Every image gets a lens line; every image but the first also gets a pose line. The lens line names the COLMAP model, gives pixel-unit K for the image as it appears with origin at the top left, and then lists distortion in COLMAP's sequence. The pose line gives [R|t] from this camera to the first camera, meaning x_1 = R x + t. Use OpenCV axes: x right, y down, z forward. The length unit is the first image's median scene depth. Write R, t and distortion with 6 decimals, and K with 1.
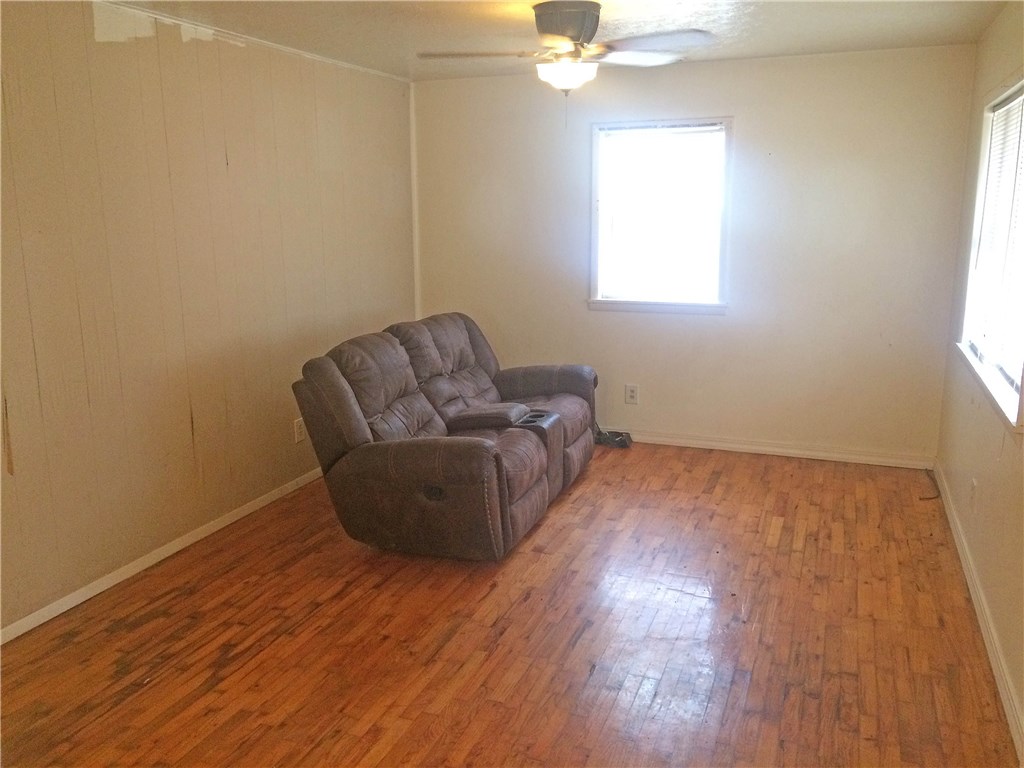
lens RADIAL K [[874.6, 0, 508.3], [0, 874.6, 383.1], [0, 0, 1]] dist [0.072908, -0.081654]
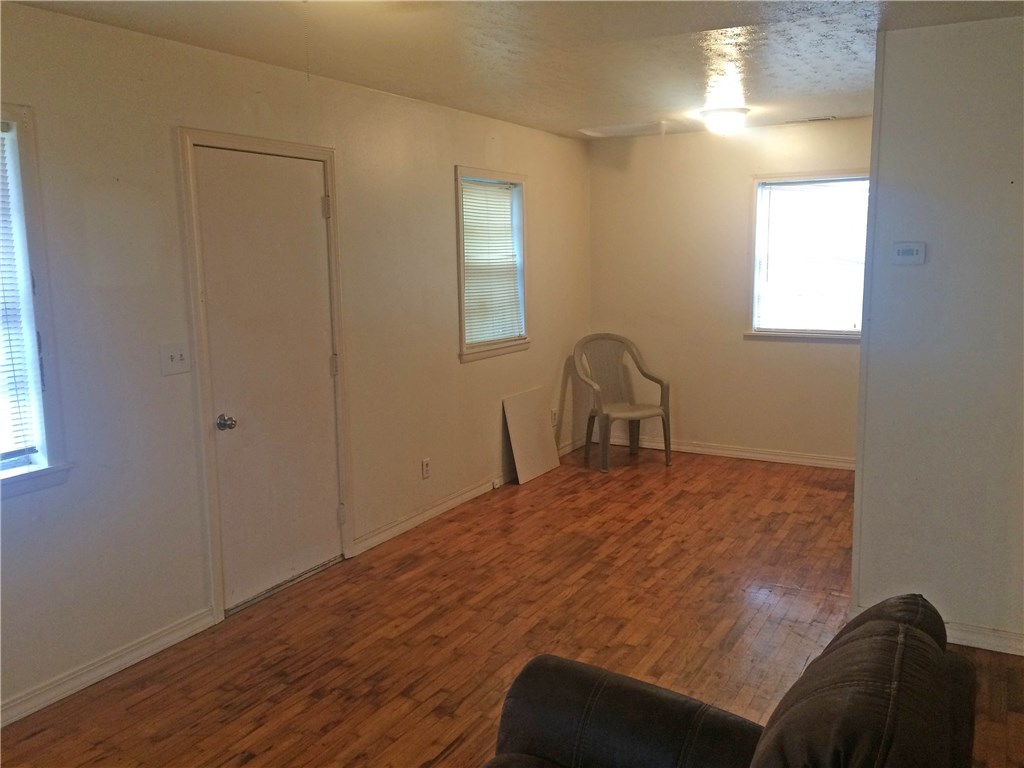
lens RADIAL K [[874.6, 0, 512.8], [0, 874.6, 386.5], [0, 0, 1]] dist [0.072908, -0.081654]
pose [[-0.990004, 0.000650, 0.141035, -0.077956], [0.050427, 0.935517, 0.349664, -0.254649], [-0.131714, 0.353281, -0.926199, 1.238746]]
